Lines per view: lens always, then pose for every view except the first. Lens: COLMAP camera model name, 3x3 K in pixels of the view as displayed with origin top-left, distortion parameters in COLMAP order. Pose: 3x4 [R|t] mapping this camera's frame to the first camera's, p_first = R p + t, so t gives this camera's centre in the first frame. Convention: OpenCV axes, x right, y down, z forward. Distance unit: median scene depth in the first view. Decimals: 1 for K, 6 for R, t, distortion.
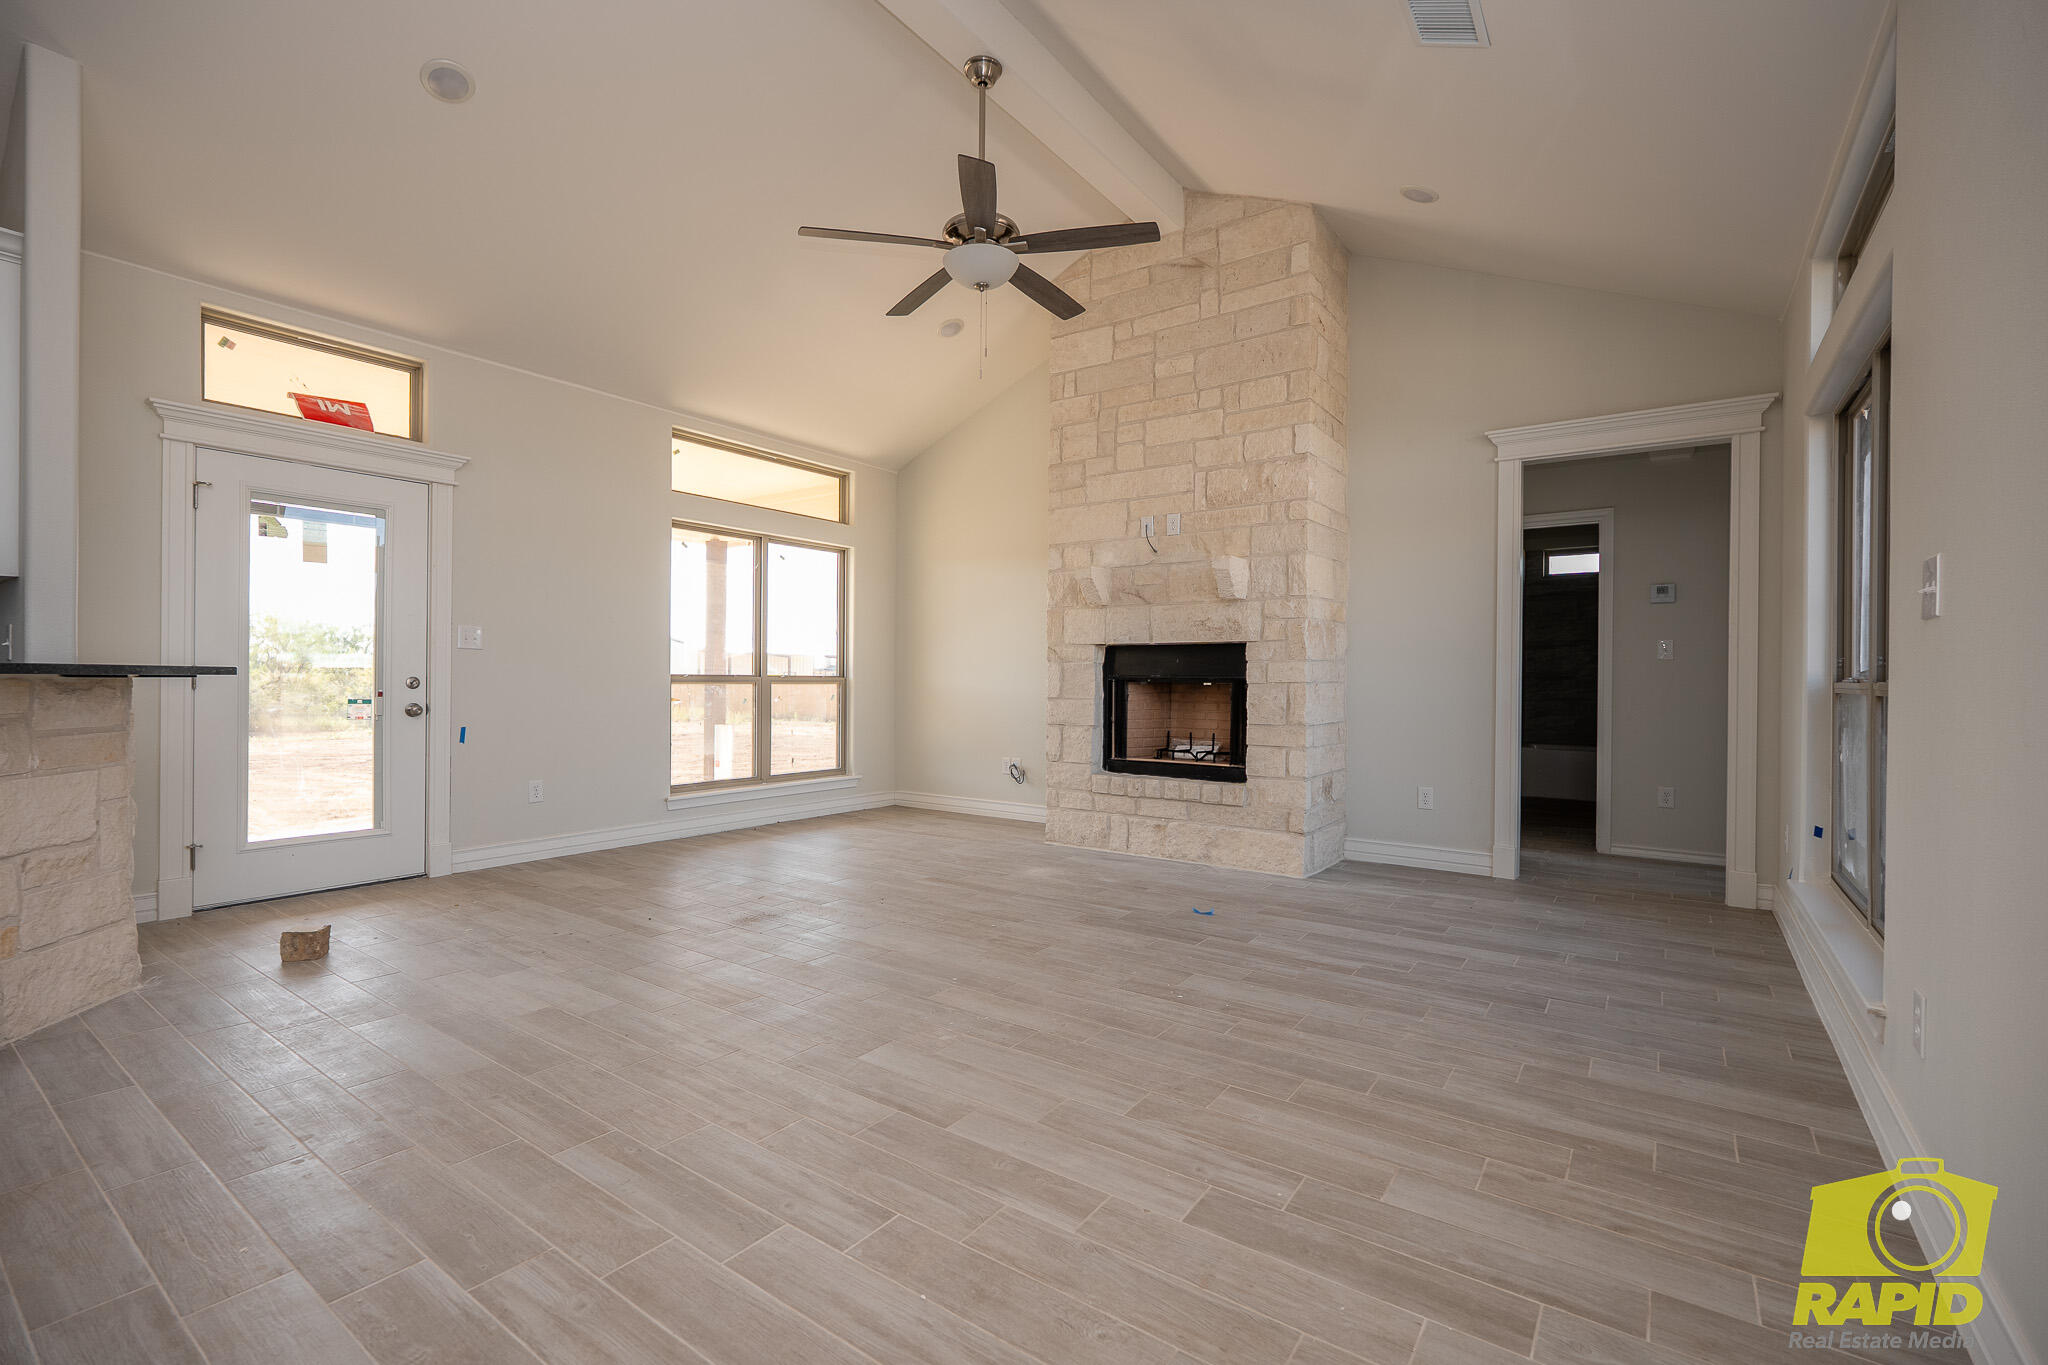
lens RADIAL K [[908.9, 0, 1024.0], [0, 908.9, 682.5], [0, 0, 1]] dist [-0.011567, -0.000311]
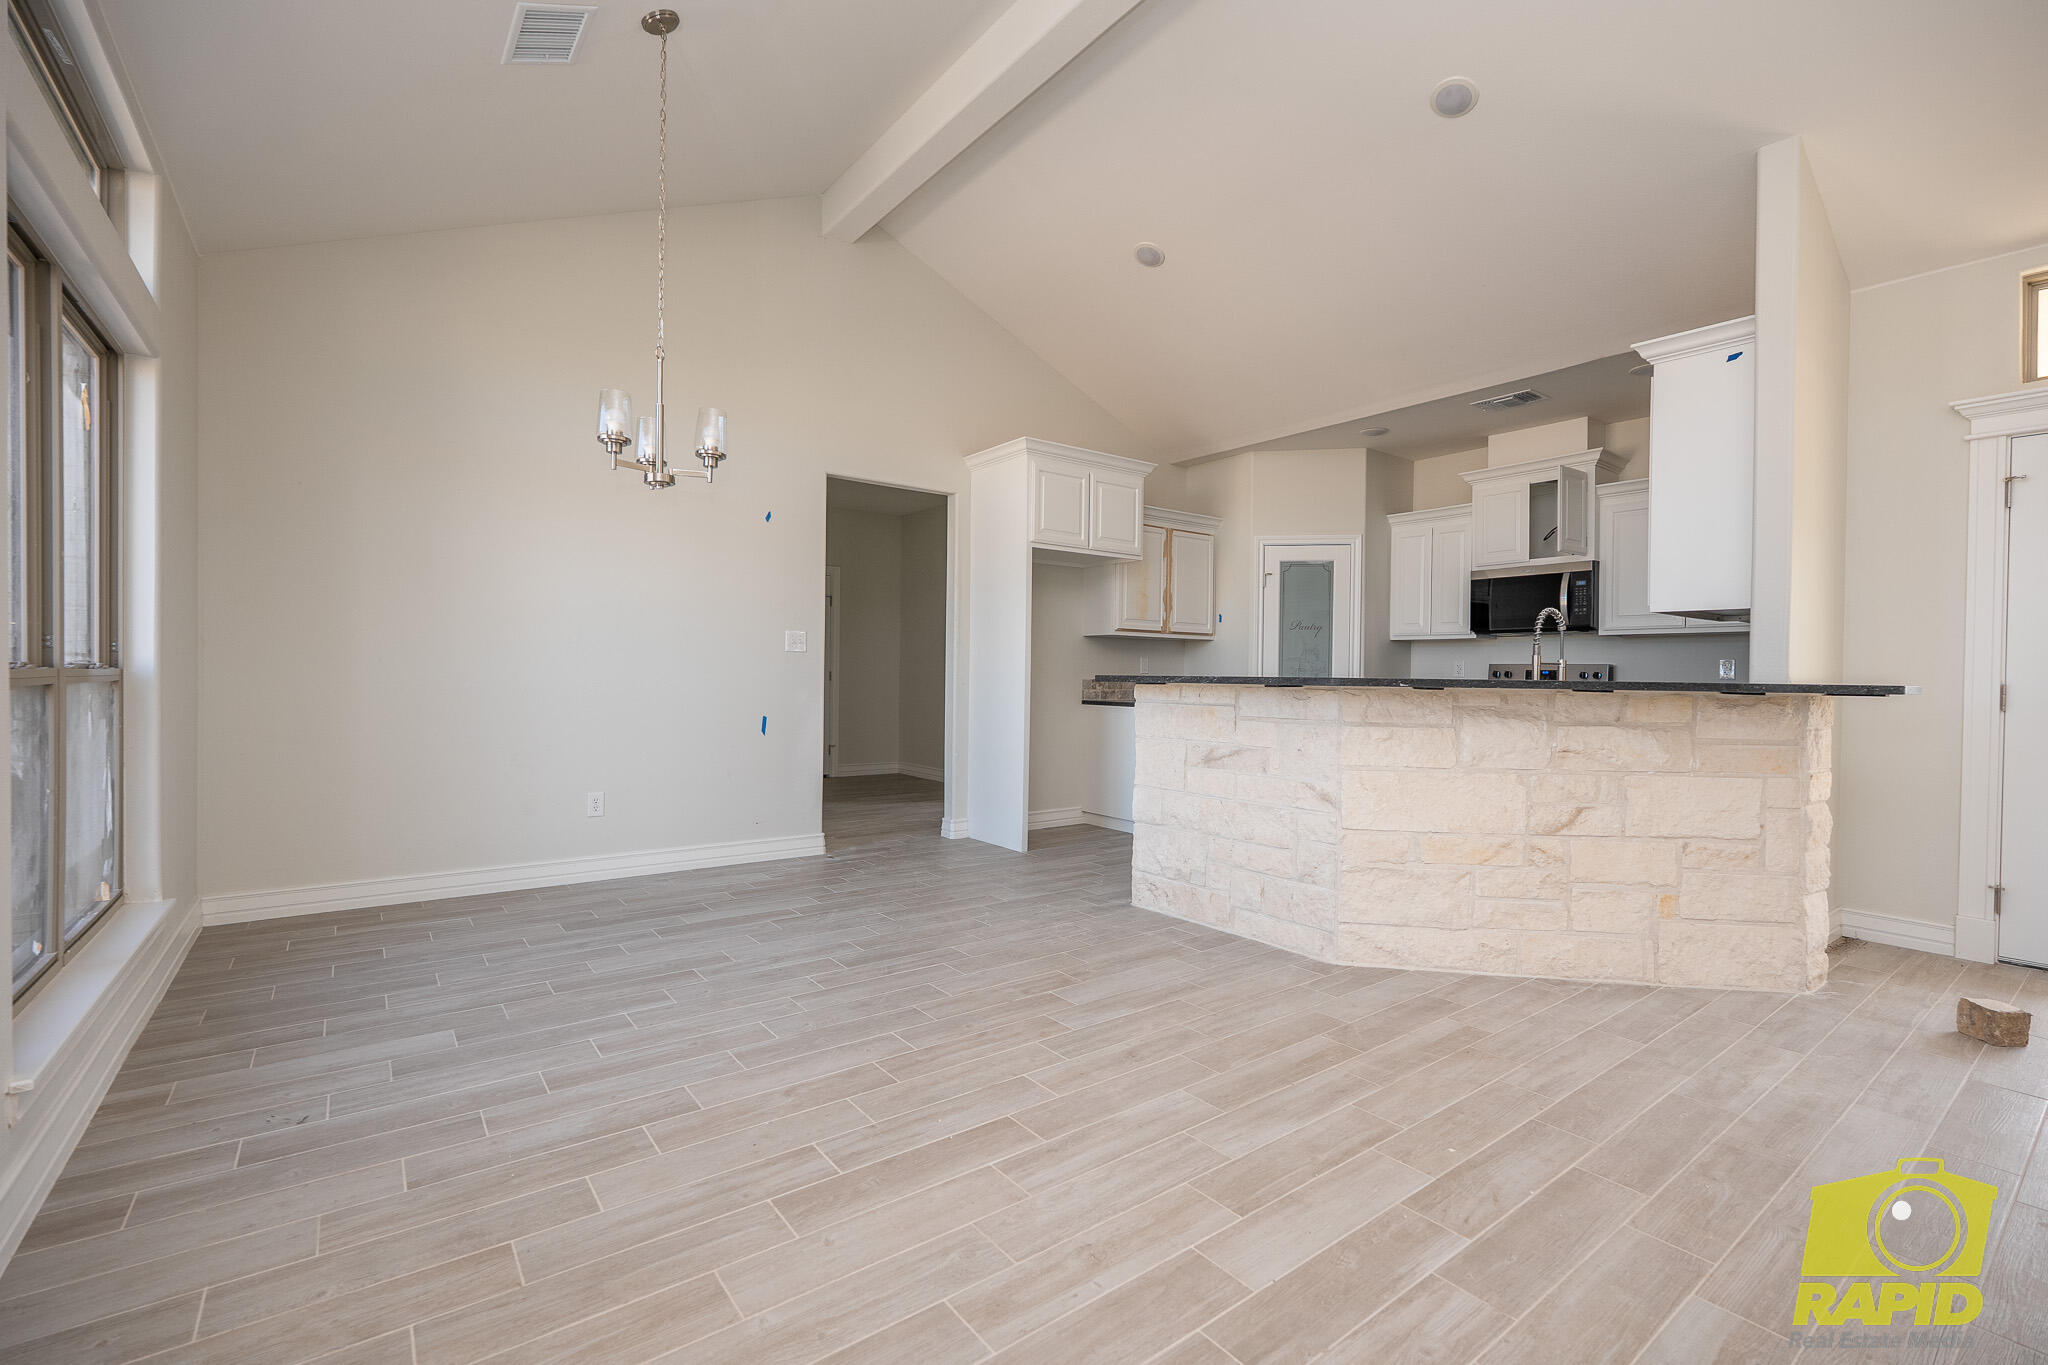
lens RADIAL K [[899.5, 0, 1024.0], [0, 899.5, 682.5], [0, 0, 1]] dist [0.000365, -0.000069]
pose [[-0.301302, -0.000251, -0.953529, 0.256100], [-0.021130, 0.999756, 0.006414, -0.007563], [0.953294, 0.022080, -0.301234, 0.402677]]
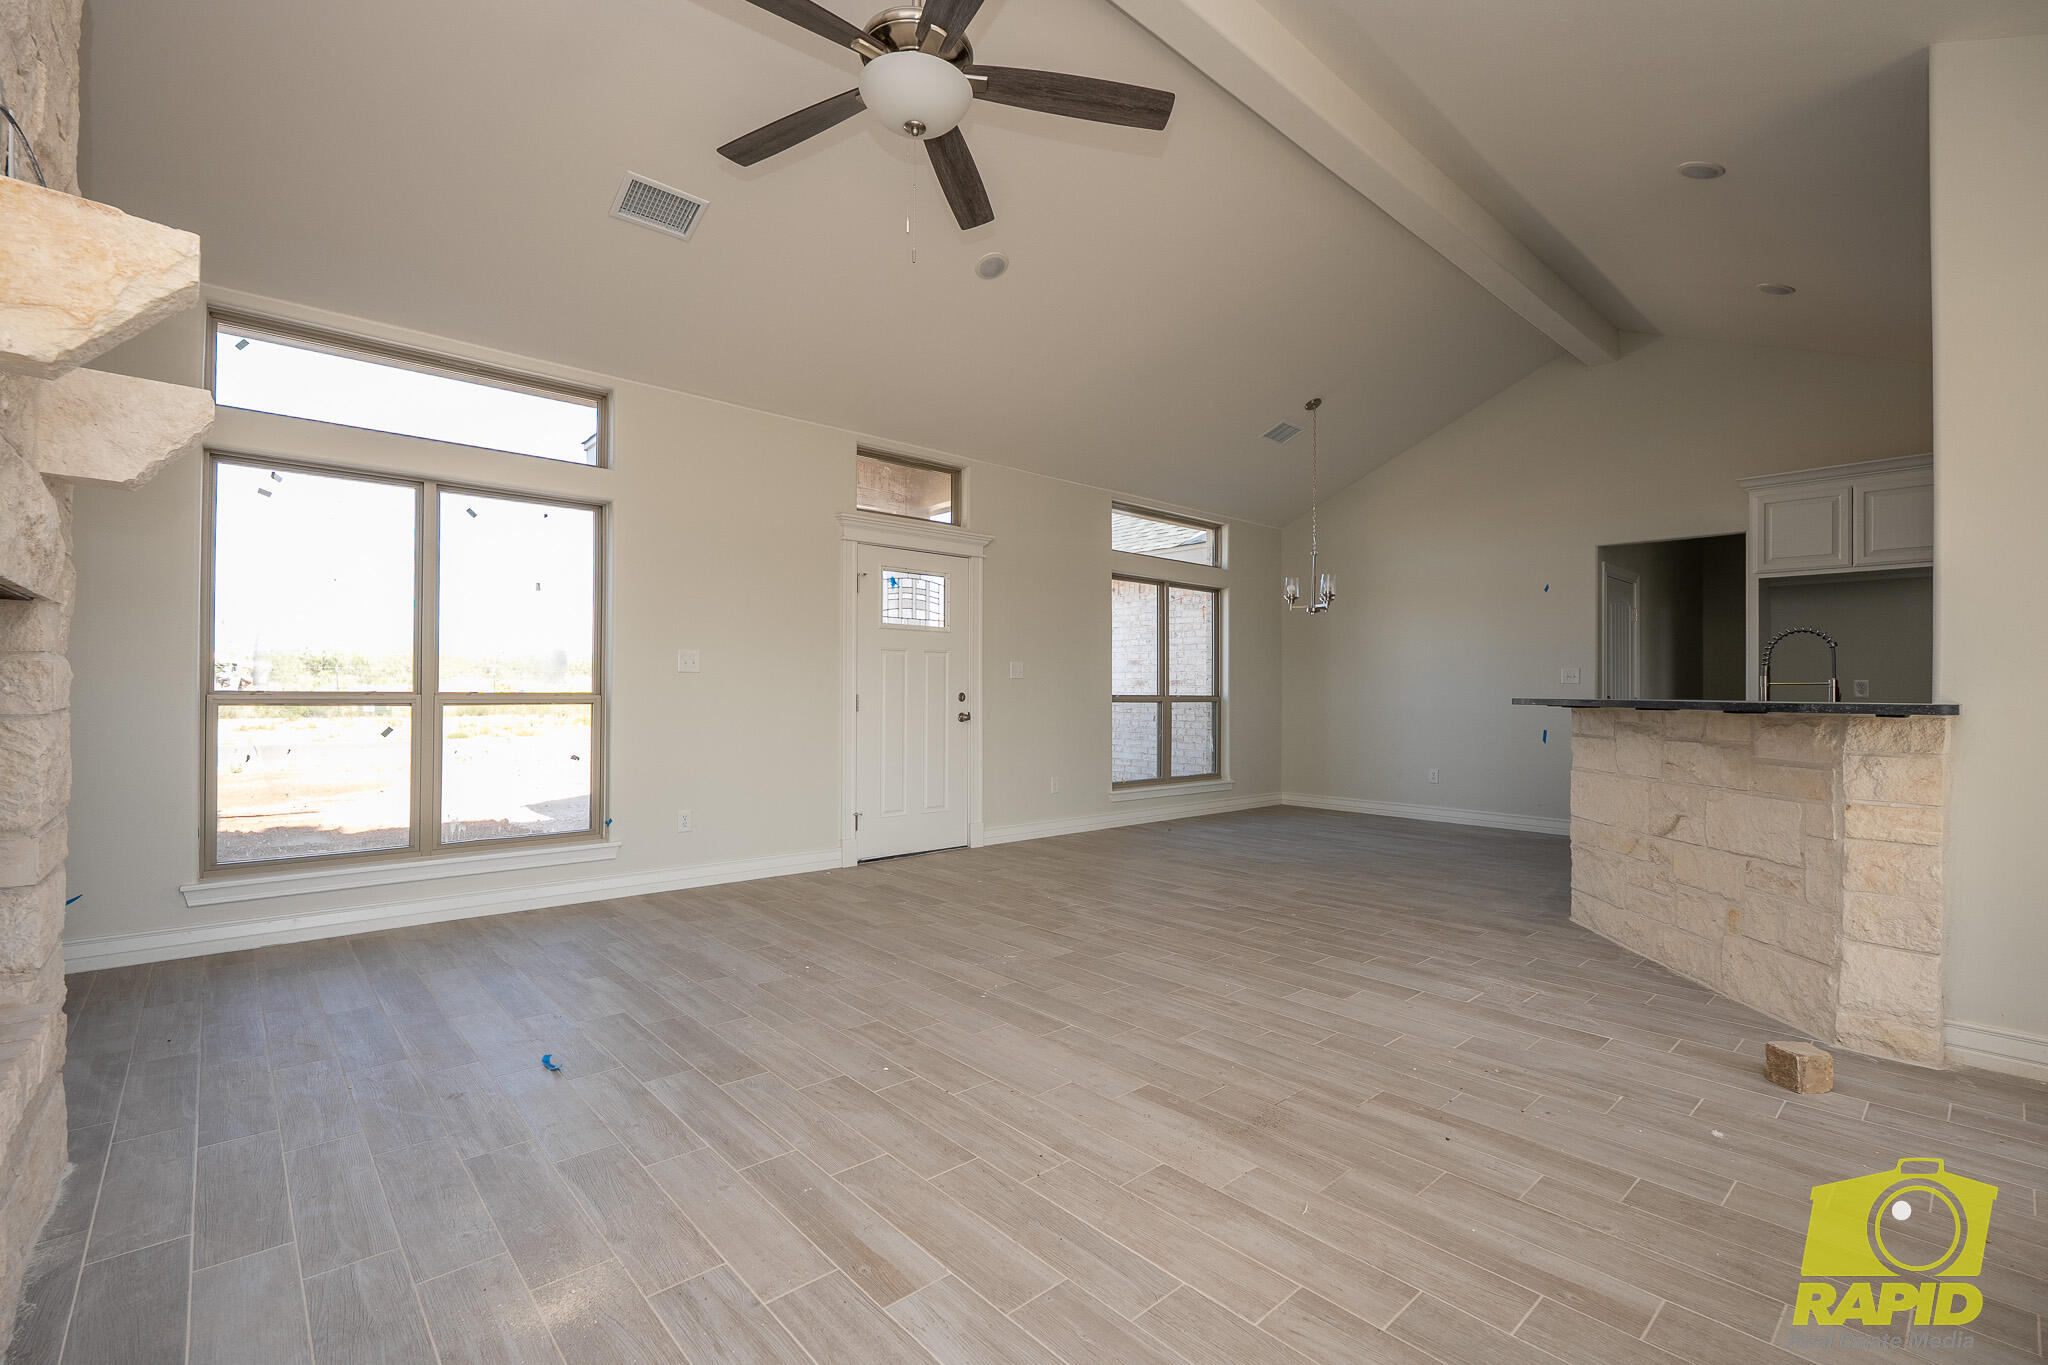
lens RADIAL K [[899.5, 0, 1024.0], [0, 899.5, 682.5], [0, 0, 1]] dist [0.000365, -0.000069]
pose [[-0.976652, -0.011931, 0.214496, -0.323564], [-0.012455, 0.999922, -0.001089, -0.026439], [-0.214466, -0.003735, -0.976724, 1.916814]]
